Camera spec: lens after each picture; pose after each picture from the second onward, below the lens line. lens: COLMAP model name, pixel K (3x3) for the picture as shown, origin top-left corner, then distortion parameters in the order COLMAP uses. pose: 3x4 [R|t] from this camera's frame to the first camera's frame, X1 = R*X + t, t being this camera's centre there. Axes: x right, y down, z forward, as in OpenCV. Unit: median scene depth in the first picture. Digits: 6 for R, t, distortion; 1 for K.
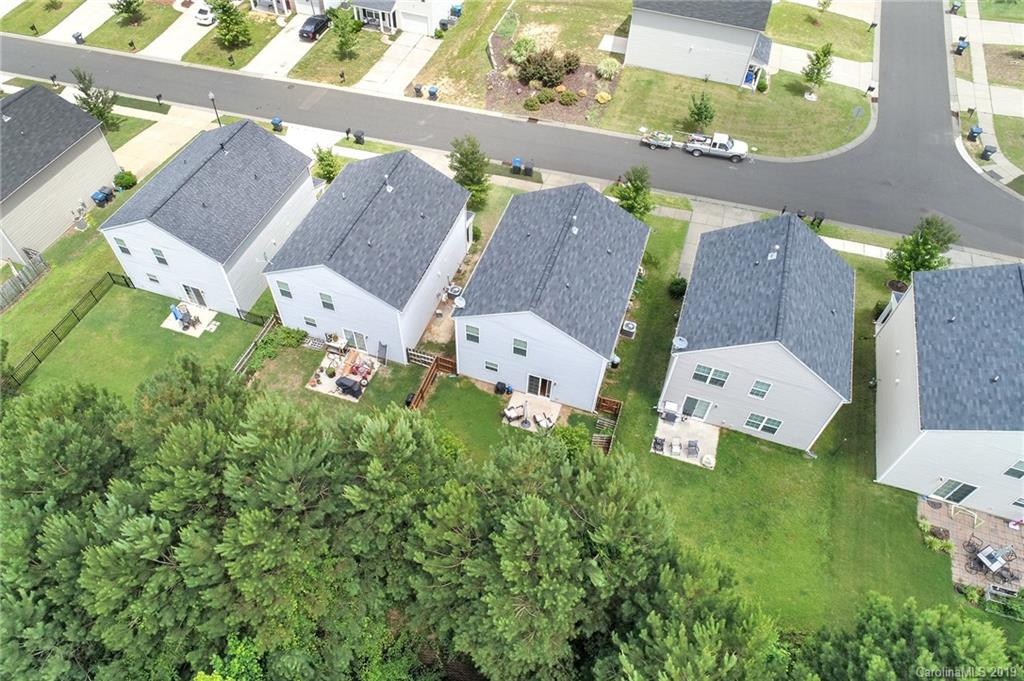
lens RADIAL K [[688.5, 0, 510.9], [0, 688.5, 346.3], [0, 0, 1]] dist [-0.000685, 0.000841]
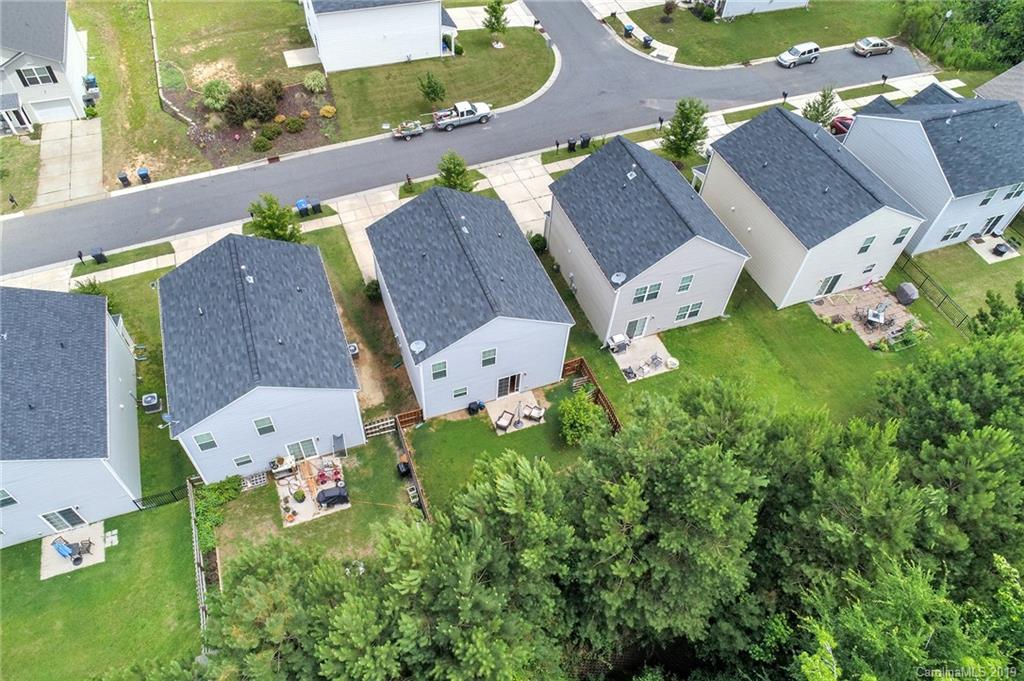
lens RADIAL K [[688.5, 0, 516.4], [0, 688.5, 345.0], [0, 0, 1]] dist [-0.000685, 0.000841]
pose [[0.772789, -0.481523, 0.413440, -0.312510], [0.477078, 0.870360, 0.121946, -0.101711], [-0.418561, 0.103005, 0.902328, 0.086572]]
